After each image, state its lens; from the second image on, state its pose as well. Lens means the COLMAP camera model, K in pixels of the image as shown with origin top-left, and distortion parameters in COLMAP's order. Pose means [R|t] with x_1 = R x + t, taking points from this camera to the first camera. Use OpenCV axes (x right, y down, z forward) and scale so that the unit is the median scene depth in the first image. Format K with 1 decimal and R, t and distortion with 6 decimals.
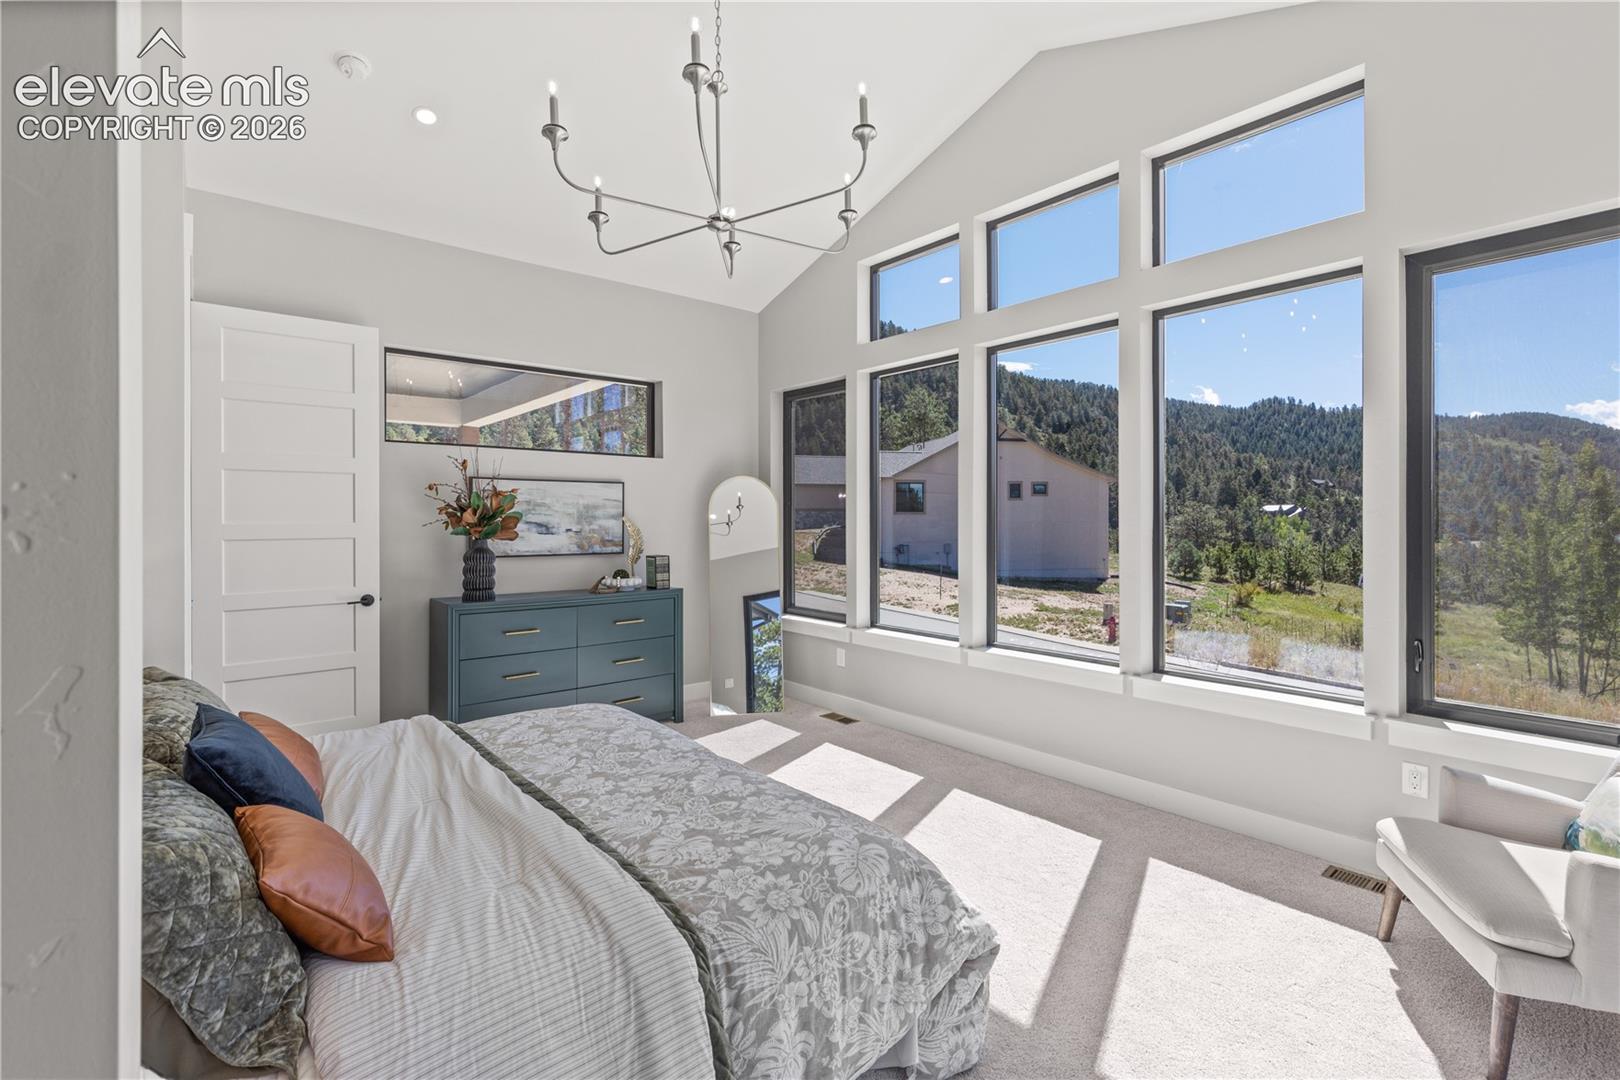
lens RADIAL K [[730.7, 0, 813.7], [0, 730.7, 519.3], [0, 0, 1]] dist [0.000456, 0.000715]
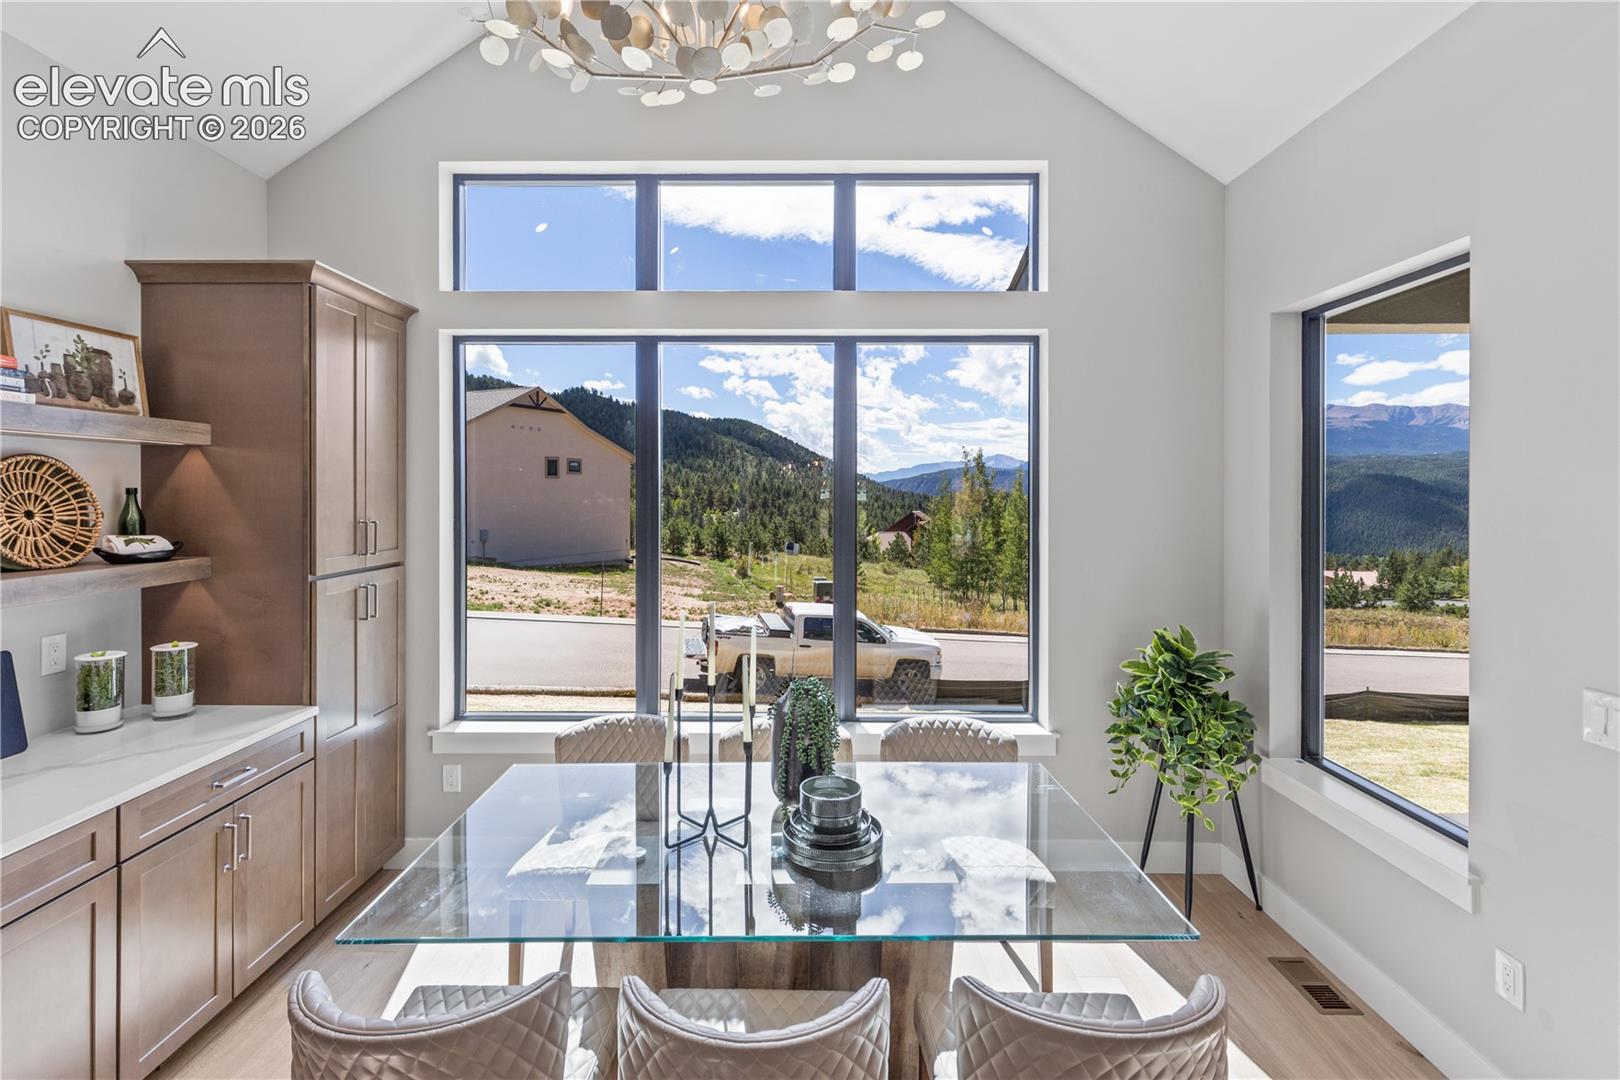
lens RADIAL K [[736.4, 0, 801.8], [0, 736.4, 495.3], [0, 0, 1]] dist [-0.001544, -0.000414]
pose [[0.642411, -0.000463, 0.766360, -0.245682], [0.000819, 1.000000, -0.000082, -0.005286], [-0.766360, 0.000681, 0.642411, 0.205703]]
